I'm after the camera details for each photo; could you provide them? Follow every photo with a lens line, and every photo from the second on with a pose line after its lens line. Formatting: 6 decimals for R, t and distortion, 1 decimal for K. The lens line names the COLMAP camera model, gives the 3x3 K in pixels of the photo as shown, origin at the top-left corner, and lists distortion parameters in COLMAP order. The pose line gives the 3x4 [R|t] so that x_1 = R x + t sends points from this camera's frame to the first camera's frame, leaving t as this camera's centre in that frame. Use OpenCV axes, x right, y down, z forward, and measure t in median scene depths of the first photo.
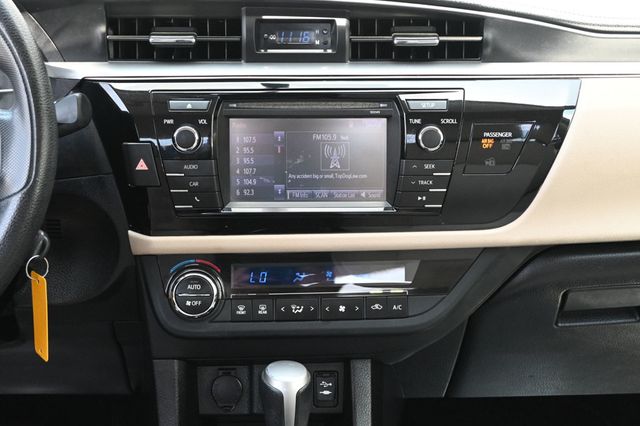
lens RADIAL K [[1238.8, 0, 321.5], [0, 1238.8, 210.6], [0, 0, 1]] dist [0.048587, 0.000000]
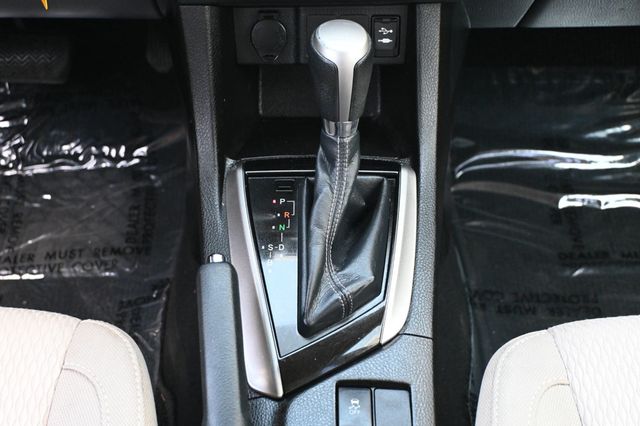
lens RADIAL K [[1056.8, 0, 322.4], [0, 1056.8, 214.9], [0, 0, 1]] dist [0.046974, 0.000000]
pose [[0.999523, 0.014736, -0.027155, -0.018136], [-0.002234, 0.911097, 0.412186, -0.043404], [0.030815, -0.411929, 0.910695, 0.289733]]
